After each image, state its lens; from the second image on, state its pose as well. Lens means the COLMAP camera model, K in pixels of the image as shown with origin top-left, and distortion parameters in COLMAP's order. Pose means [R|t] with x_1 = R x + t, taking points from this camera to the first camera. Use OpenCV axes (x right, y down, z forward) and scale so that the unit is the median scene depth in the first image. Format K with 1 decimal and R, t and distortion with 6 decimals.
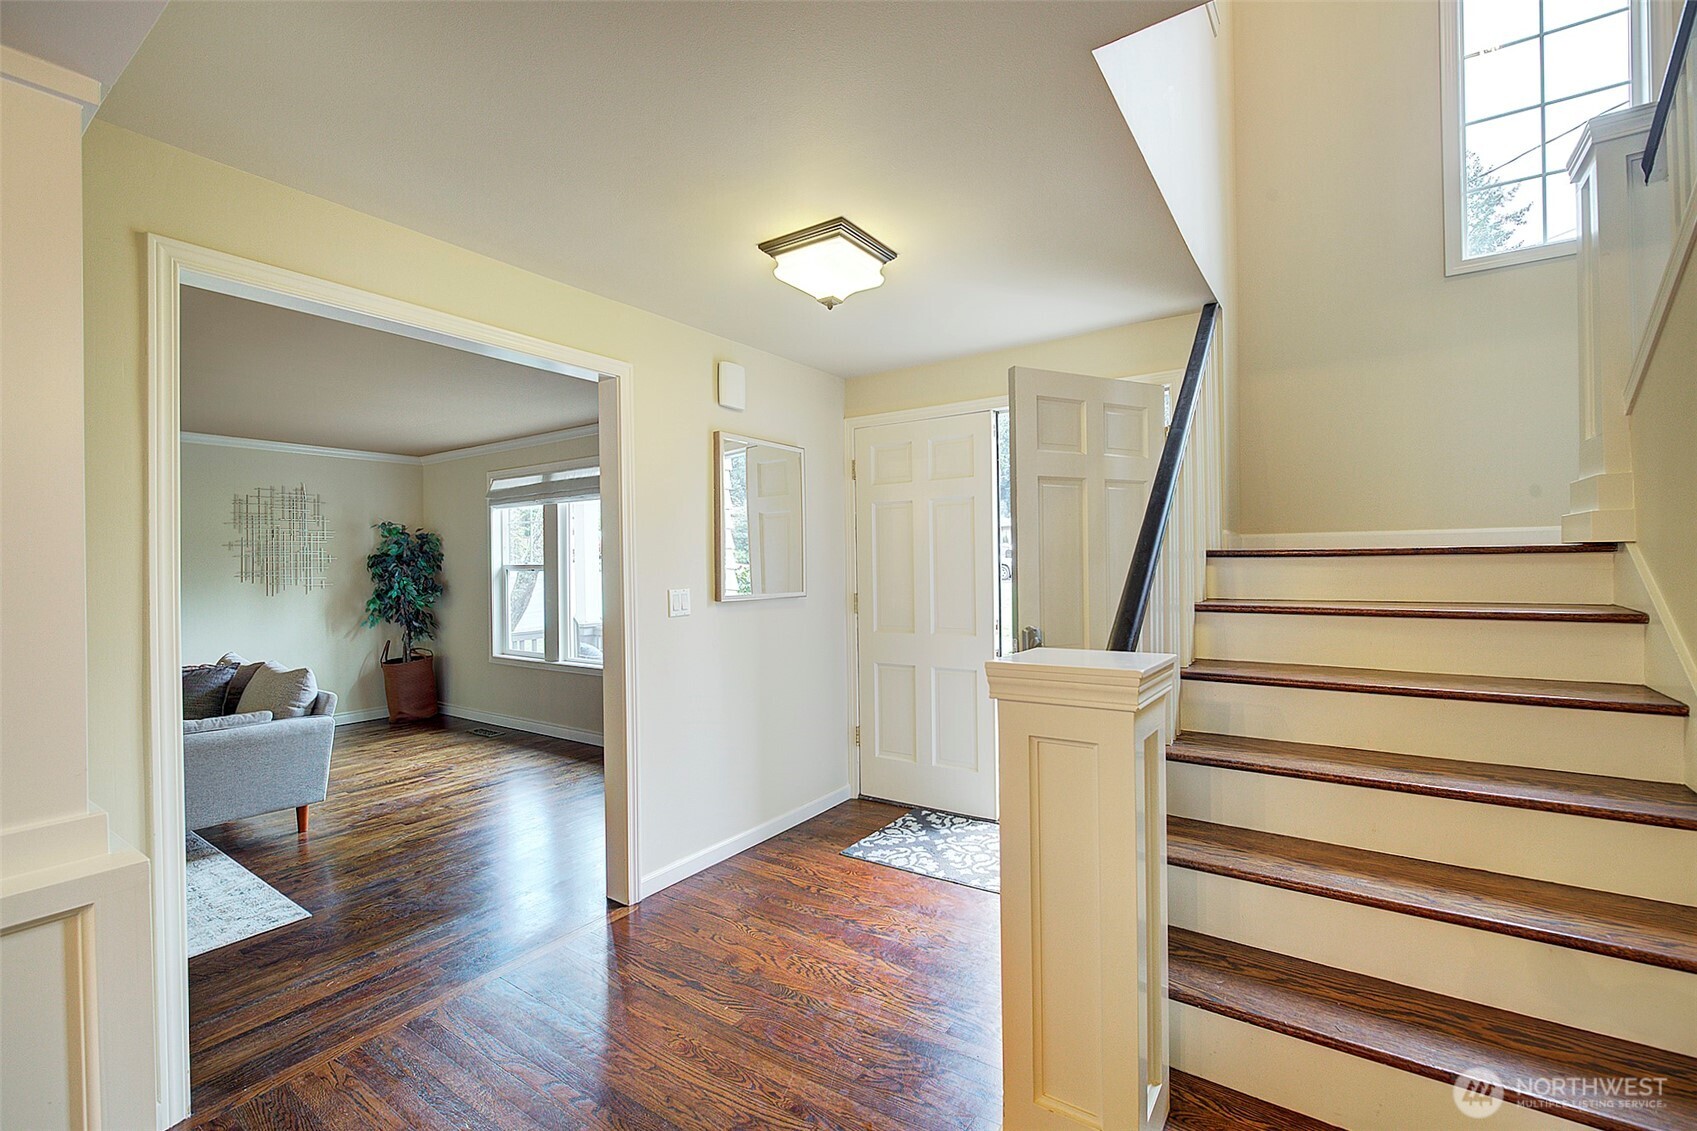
lens RADIAL K [[731.8, 0, 850.8], [0, 731.8, 571.7], [0, 0, 1]] dist [-0.012437, -0.000610]
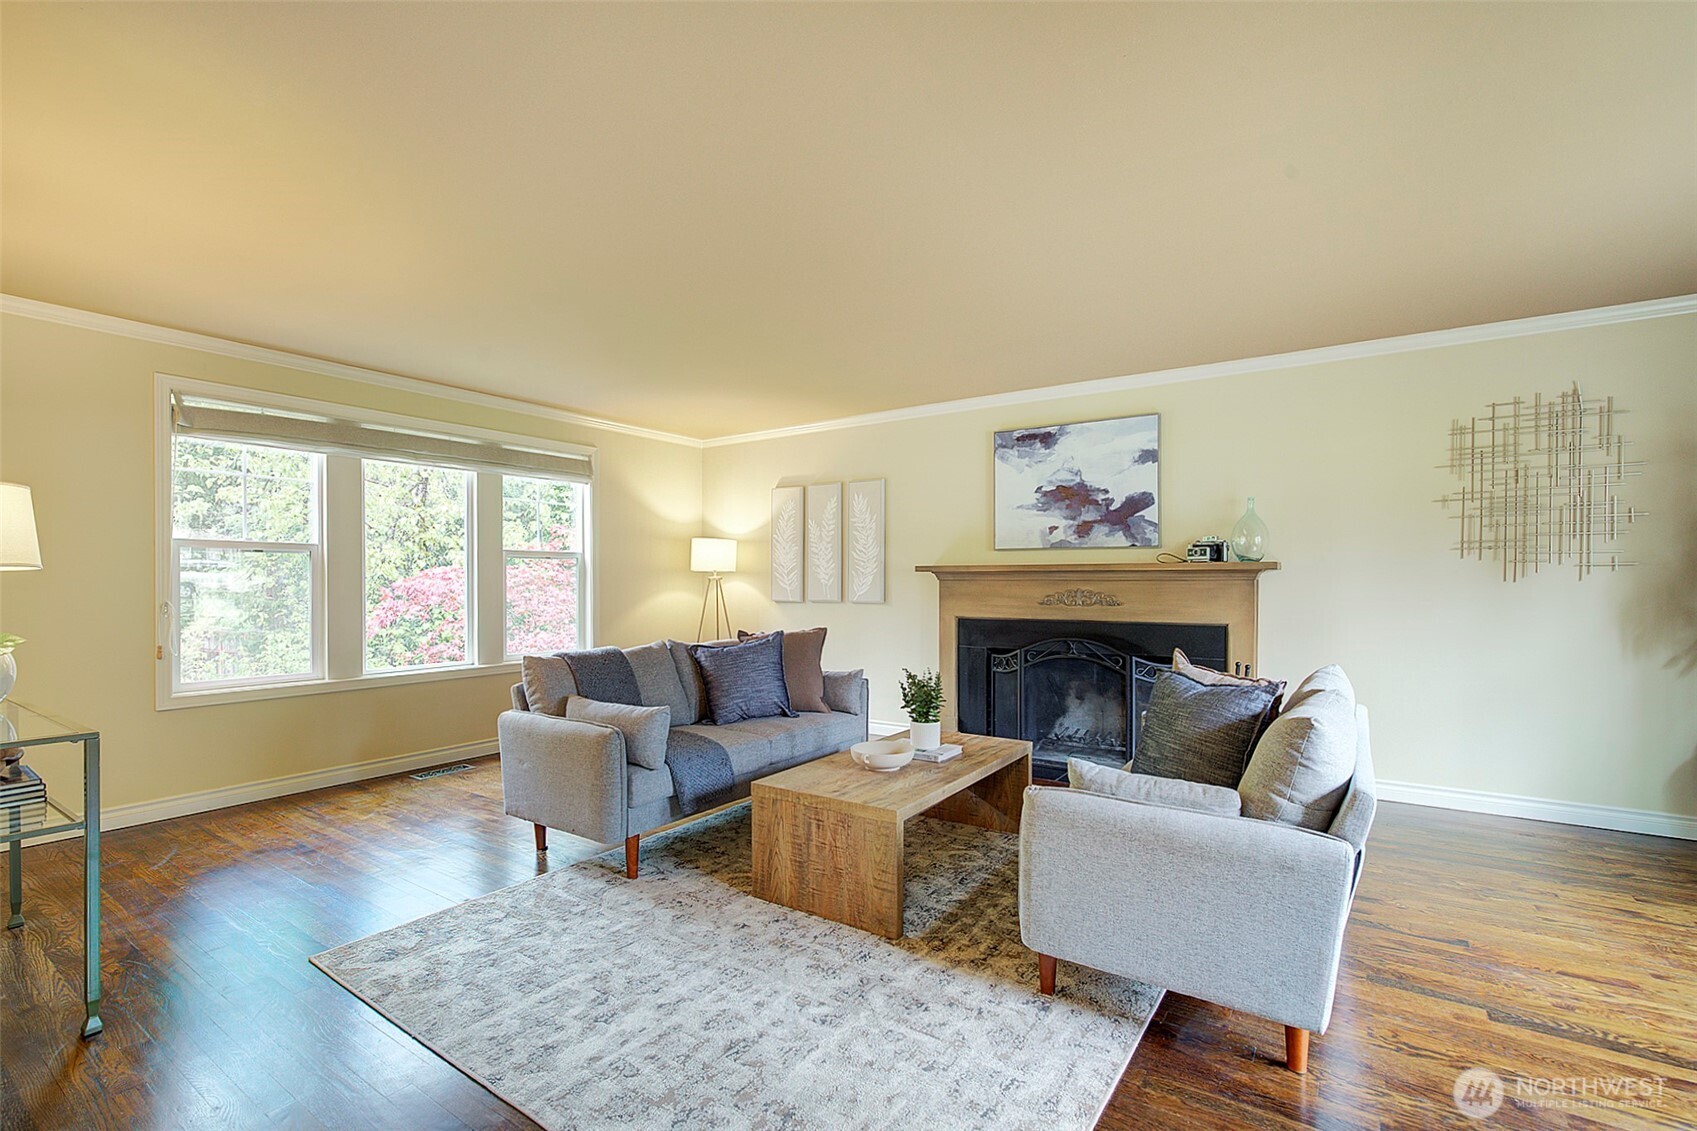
lens RADIAL K [[731.8, 0, 853.0], [0, 731.8, 579.5], [0, 0, 1]] dist [-0.012437, -0.000610]
pose [[-0.017941, 0.012446, -0.999762, -0.240151], [0.000373, 0.999923, 0.012441, 0.032446], [0.999839, -0.000150, -0.017944, 0.593358]]
